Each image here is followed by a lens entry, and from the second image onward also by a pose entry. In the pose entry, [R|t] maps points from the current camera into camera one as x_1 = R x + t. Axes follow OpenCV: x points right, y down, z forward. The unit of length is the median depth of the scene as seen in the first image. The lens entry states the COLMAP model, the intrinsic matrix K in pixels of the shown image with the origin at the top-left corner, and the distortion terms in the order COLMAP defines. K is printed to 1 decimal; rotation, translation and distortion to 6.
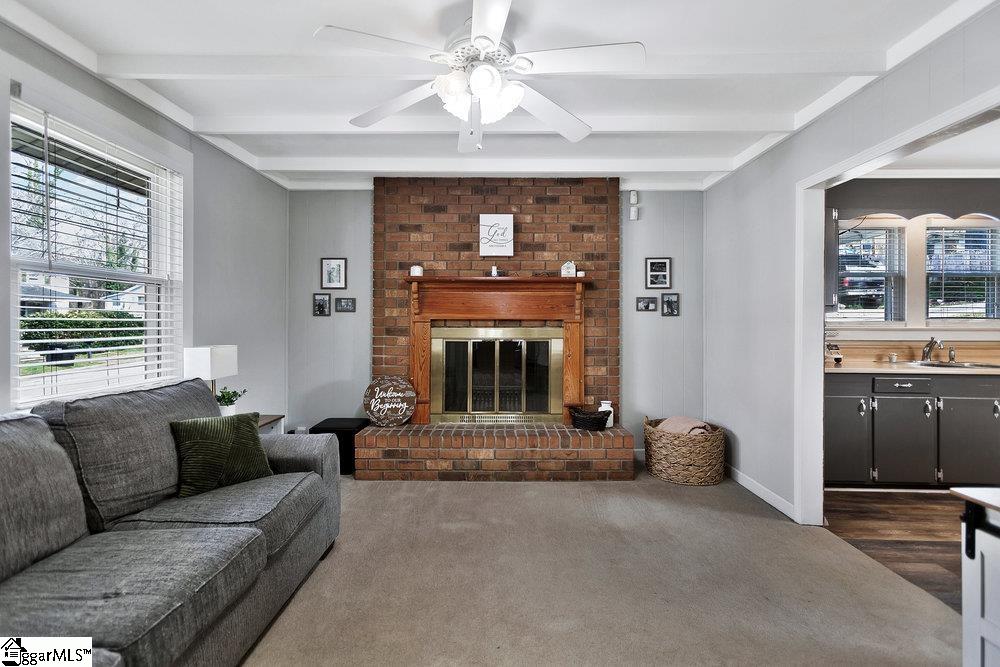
lens RADIAL K [[452.3, 0, 501.1], [0, 452.3, 319.8], [0, 0, 1]] dist [-0.014413, 0.019095]
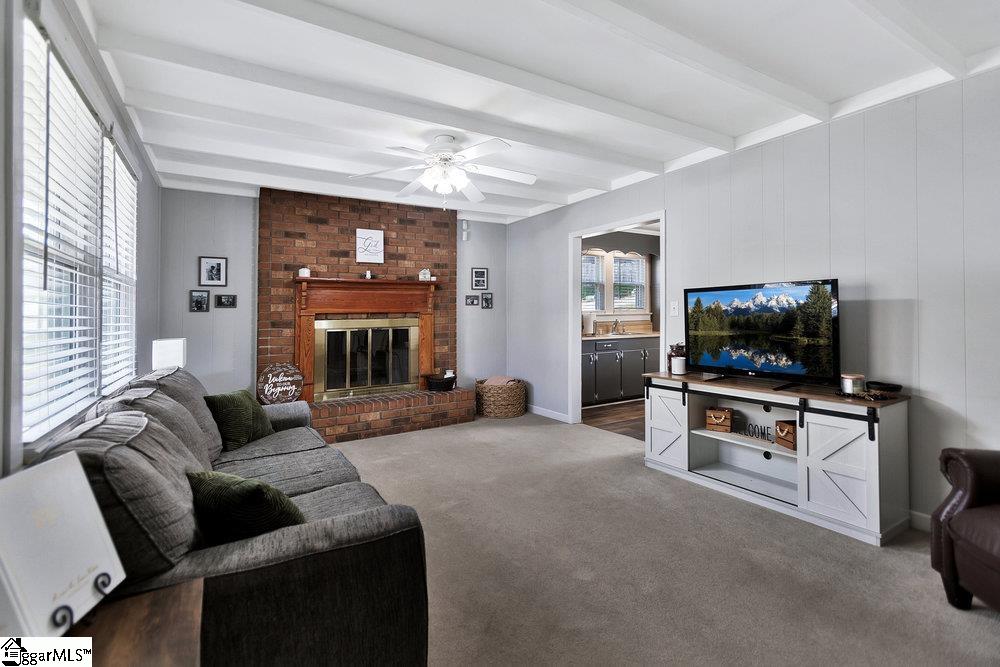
lens RADIAL K [[452.3, 0, 501.1], [0, 452.3, 319.8], [0, 0, 1]] dist [-0.014413, 0.019095]
pose [[0.850415, -0.022839, 0.525616, -0.363887], [0.013312, 0.999672, 0.021901, -0.003703], [-0.525943, -0.011628, 0.850440, -0.267918]]
